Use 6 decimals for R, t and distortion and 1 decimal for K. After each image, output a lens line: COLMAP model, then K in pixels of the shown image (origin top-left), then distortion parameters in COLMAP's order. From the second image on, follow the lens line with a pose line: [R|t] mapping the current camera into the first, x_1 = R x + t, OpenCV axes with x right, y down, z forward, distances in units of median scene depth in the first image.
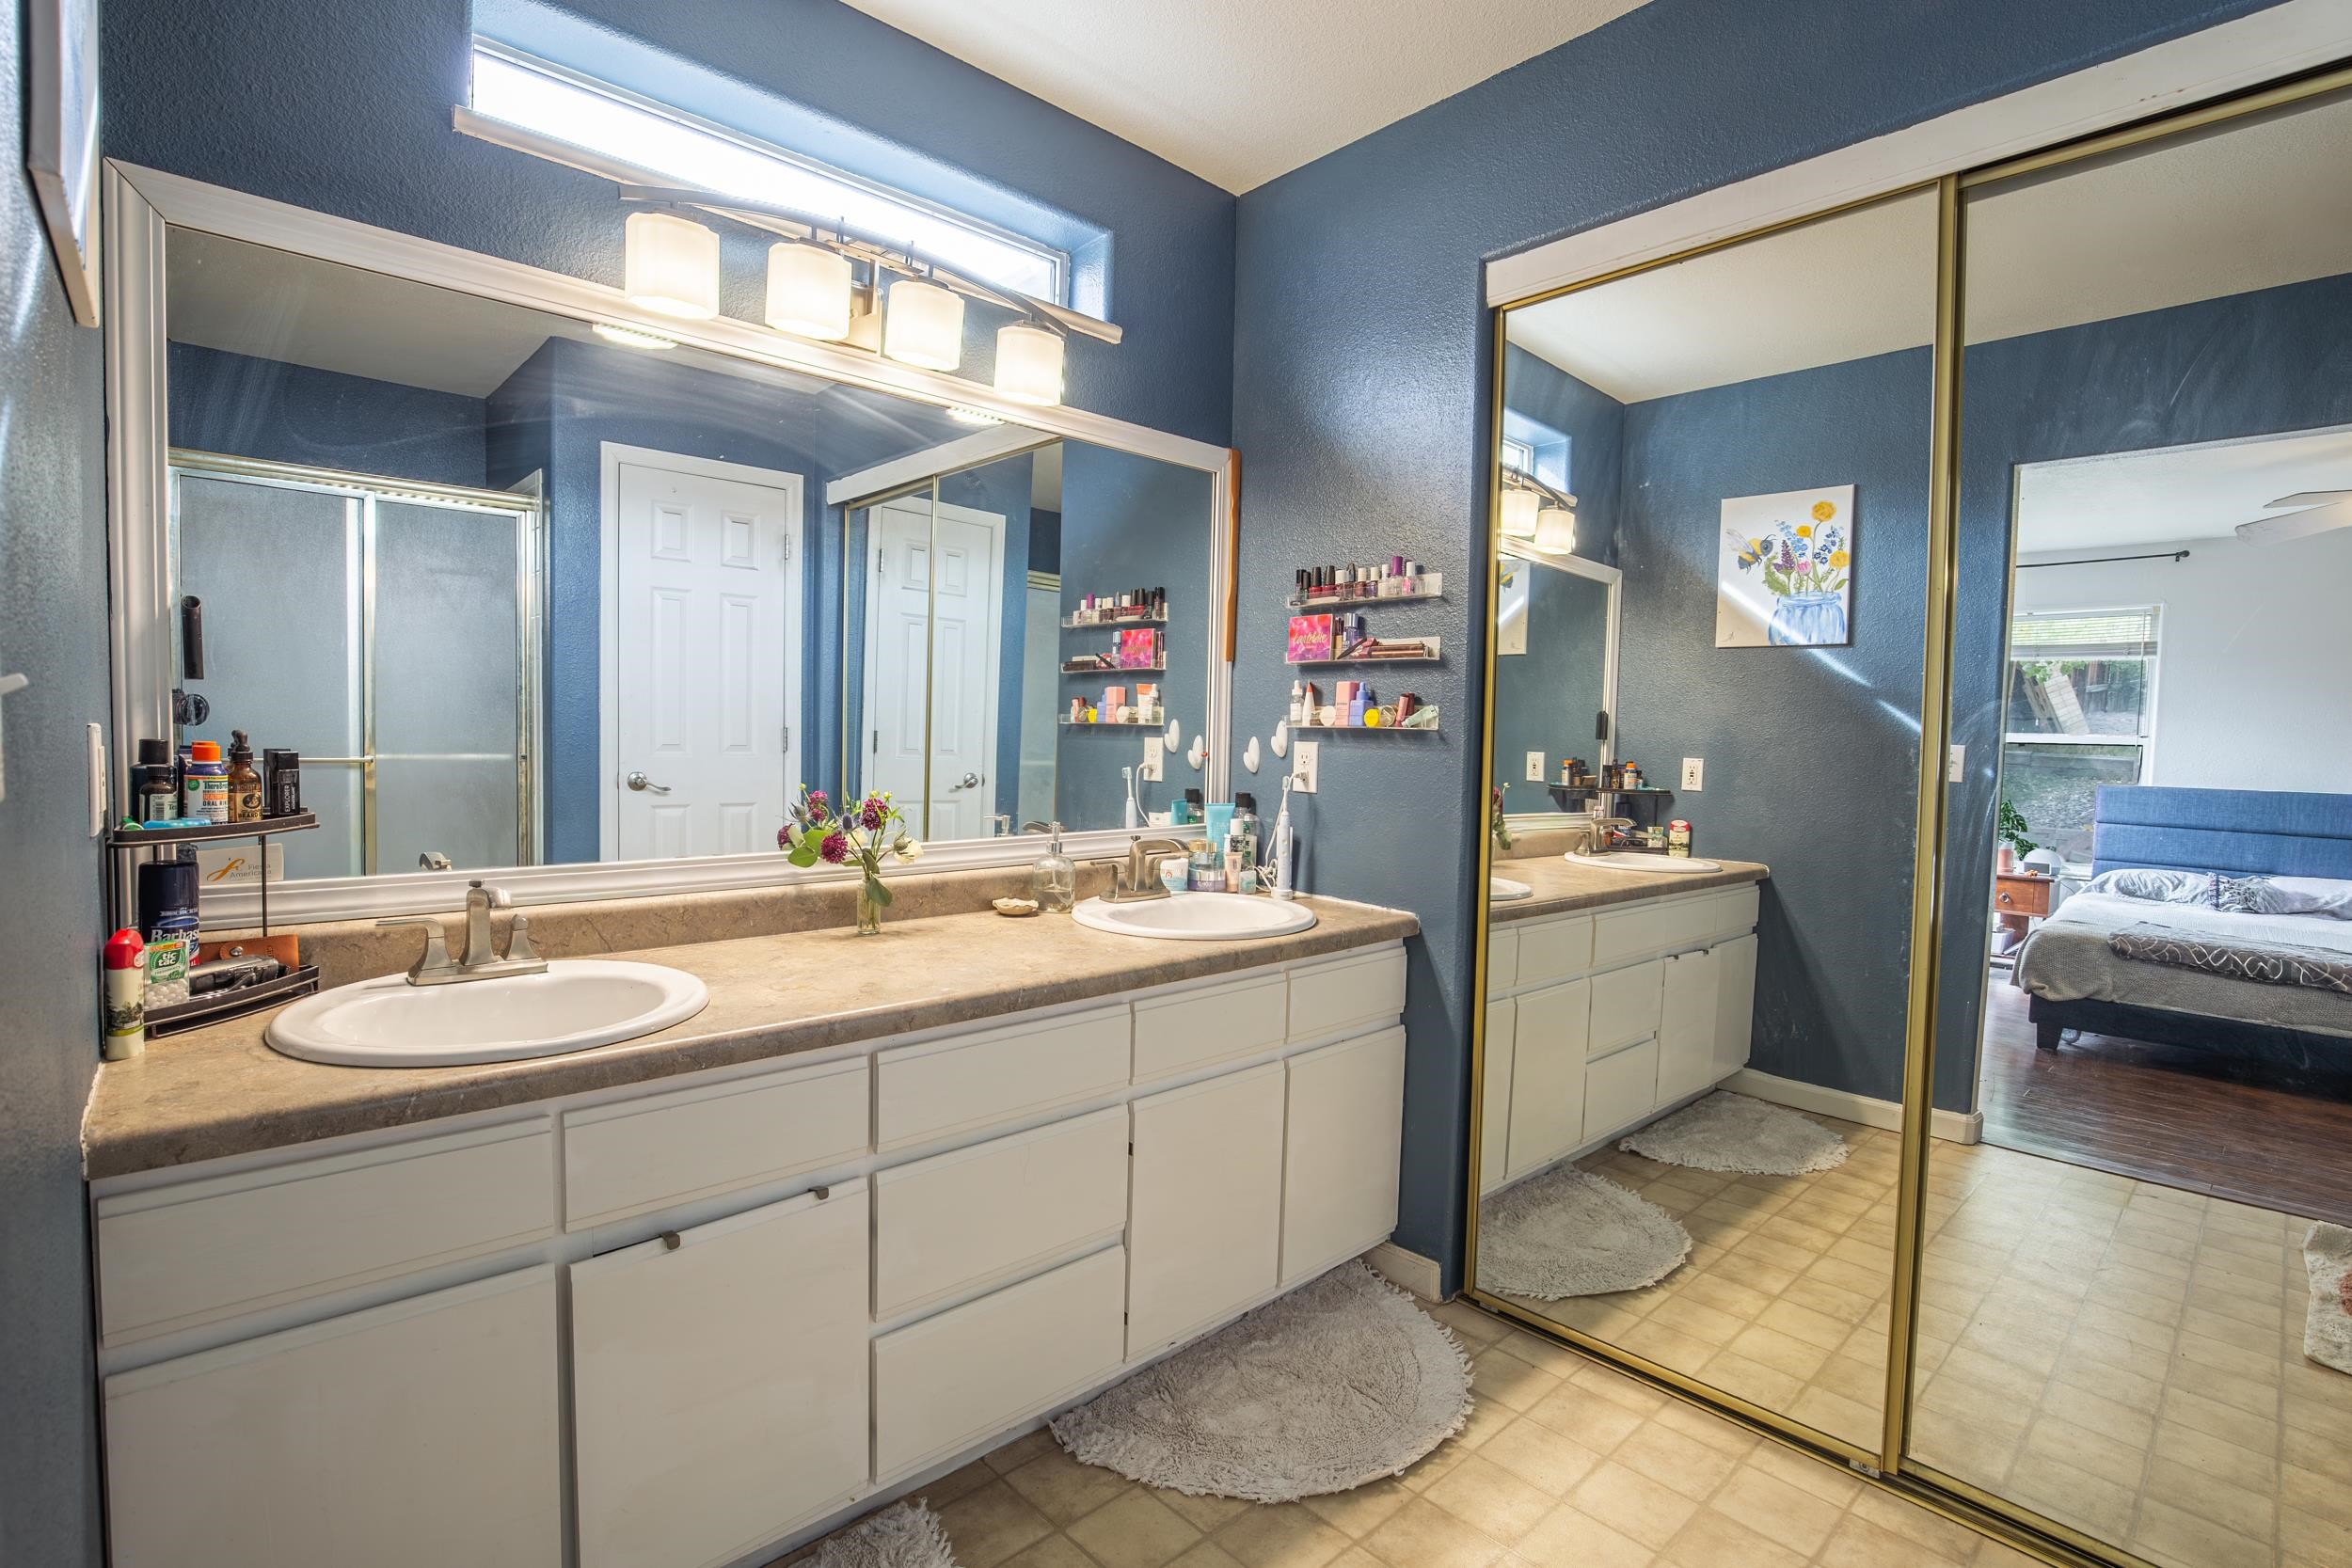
lens RADIAL K [[1072.6, 0, 1176.0], [0, 1072.6, 784.0], [0, 0, 1]] dist [-0.037914, 0.000398]
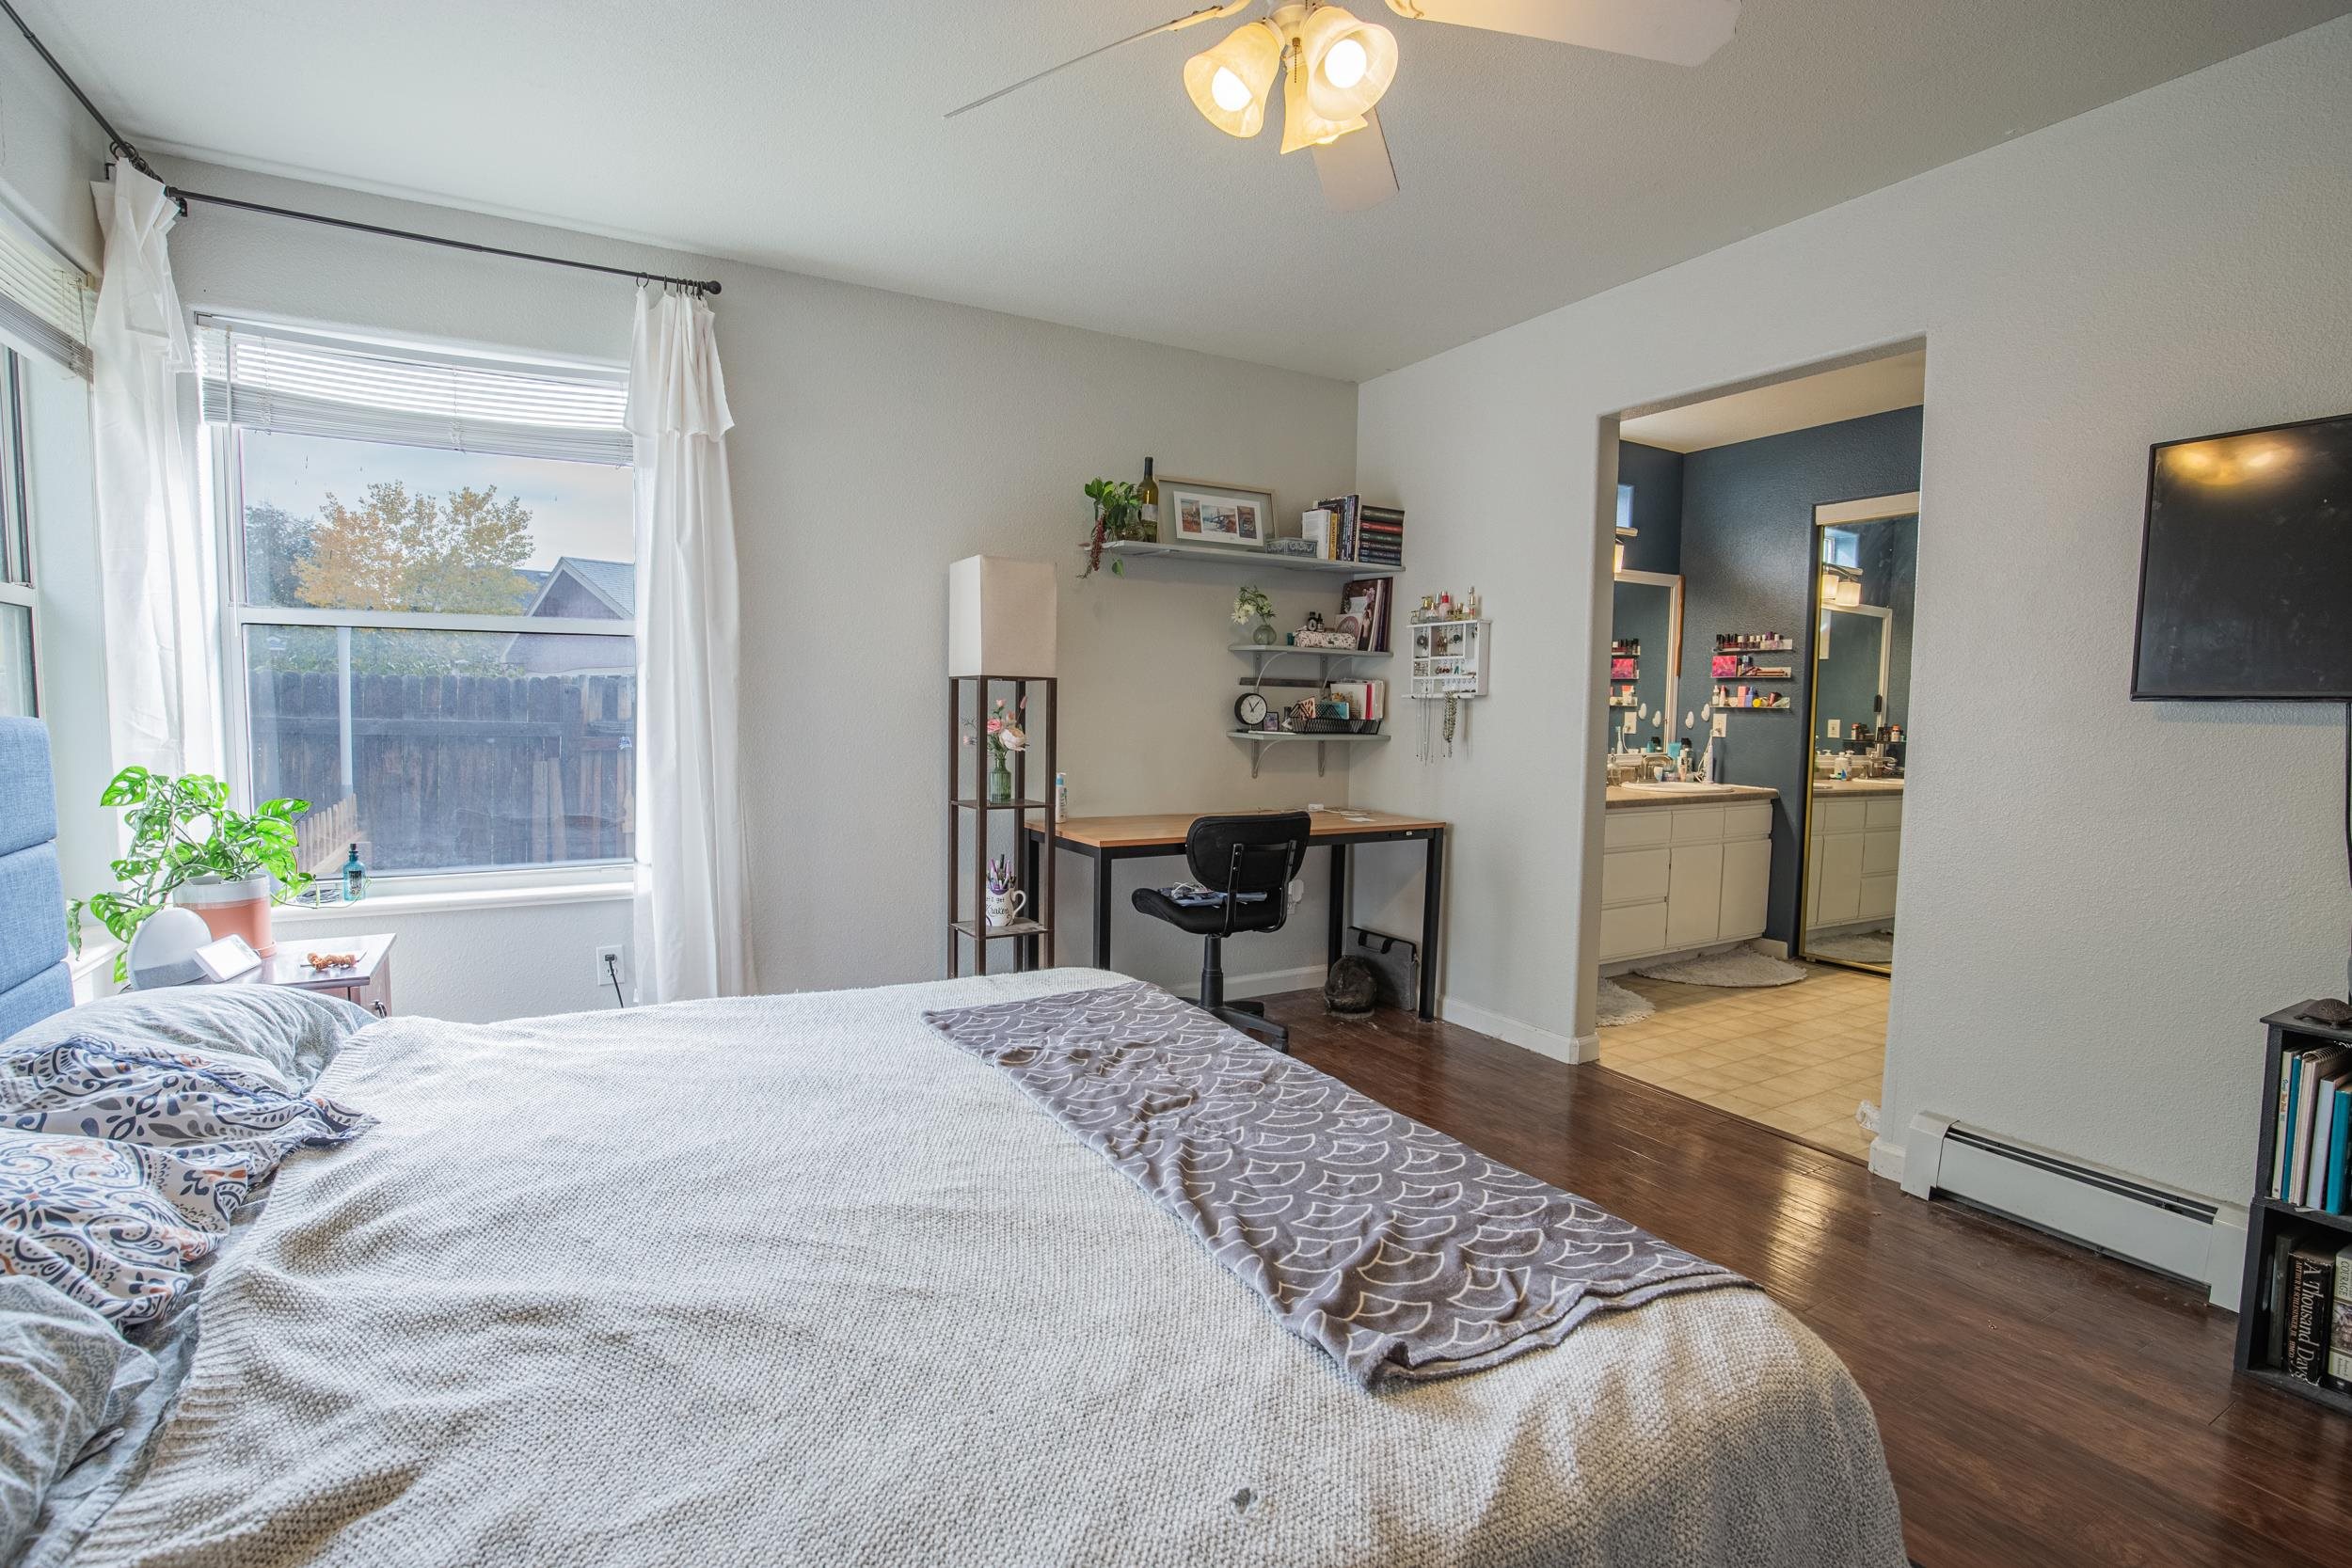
lens RADIAL K [[1072.6, 0, 1176.0], [0, 1072.6, 784.0], [0, 0, 1]] dist [-0.037914, 0.000398]
pose [[0.974010, 0.007070, -0.226393, -0.464603], [-0.001953, 0.999738, 0.022816, 0.056194], [0.226495, -0.021781, 0.973769, -1.348364]]
